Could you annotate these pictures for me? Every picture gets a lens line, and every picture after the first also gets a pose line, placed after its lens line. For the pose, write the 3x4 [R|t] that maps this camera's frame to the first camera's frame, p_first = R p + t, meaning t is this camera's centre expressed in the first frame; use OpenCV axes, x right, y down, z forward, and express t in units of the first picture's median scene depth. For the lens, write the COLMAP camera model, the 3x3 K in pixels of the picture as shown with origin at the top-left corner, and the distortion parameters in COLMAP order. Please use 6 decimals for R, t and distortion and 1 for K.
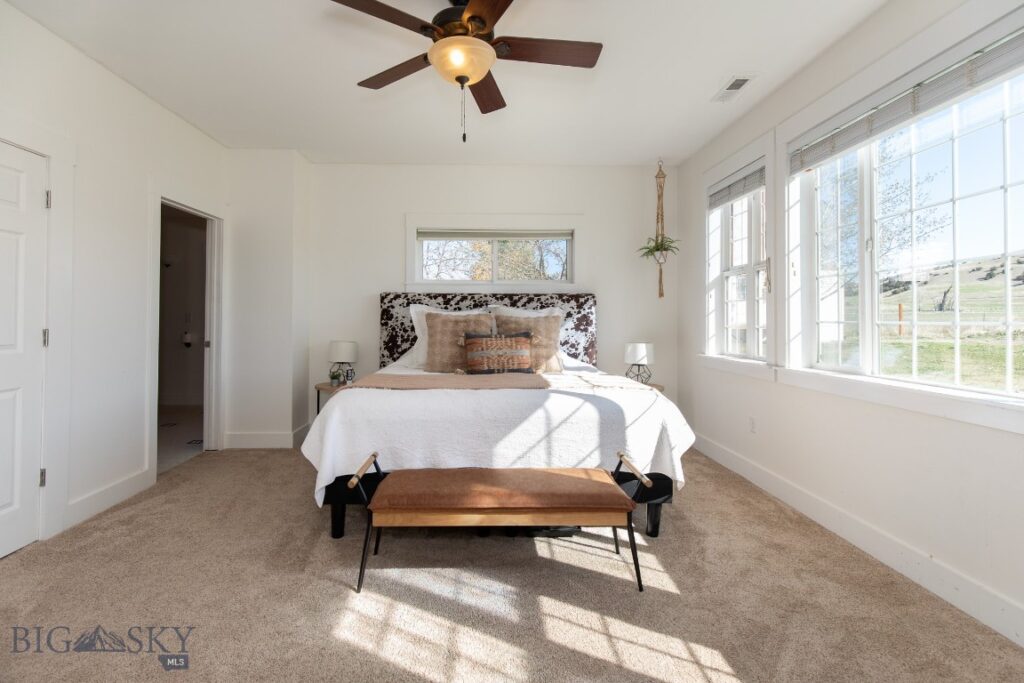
lens RADIAL K [[483.9, 0, 509.0], [0, 483.9, 310.0], [0, 0, 1]] dist [0.005706, -0.000063]
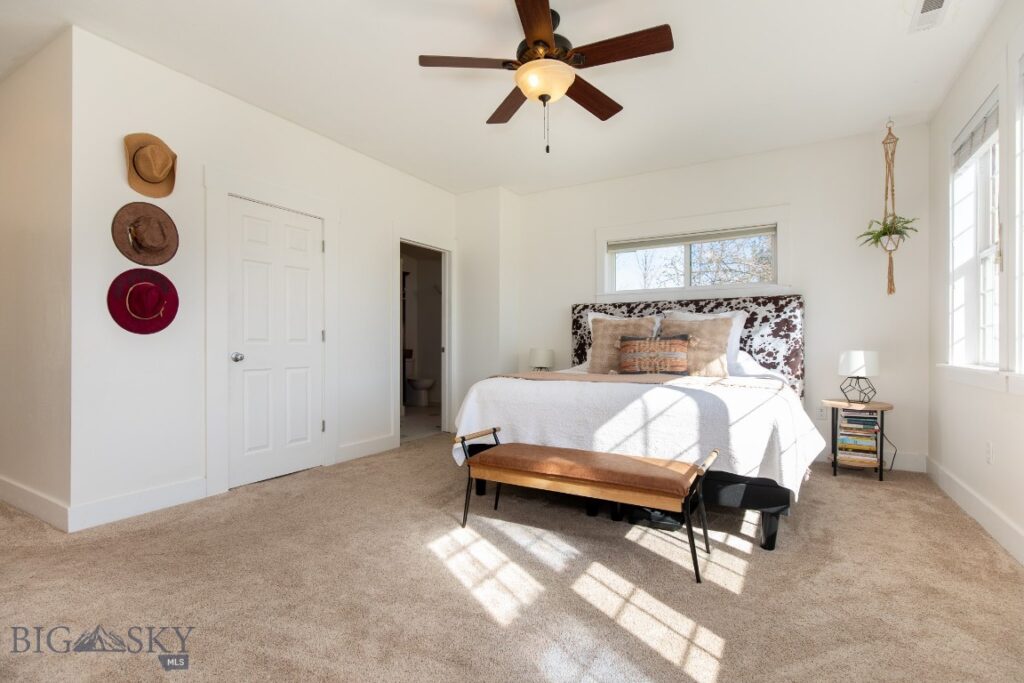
lens RADIAL K [[486.6, 0, 512.0], [0, 486.6, 341.5], [0, 0, 1]] dist [-0.001700, -0.000319]
pose [[0.855067, -0.005838, -0.518484, 0.241763], [0.013751, 0.999840, 0.011419, 0.043070], [0.518335, -0.016894, 0.855011, -0.007664]]
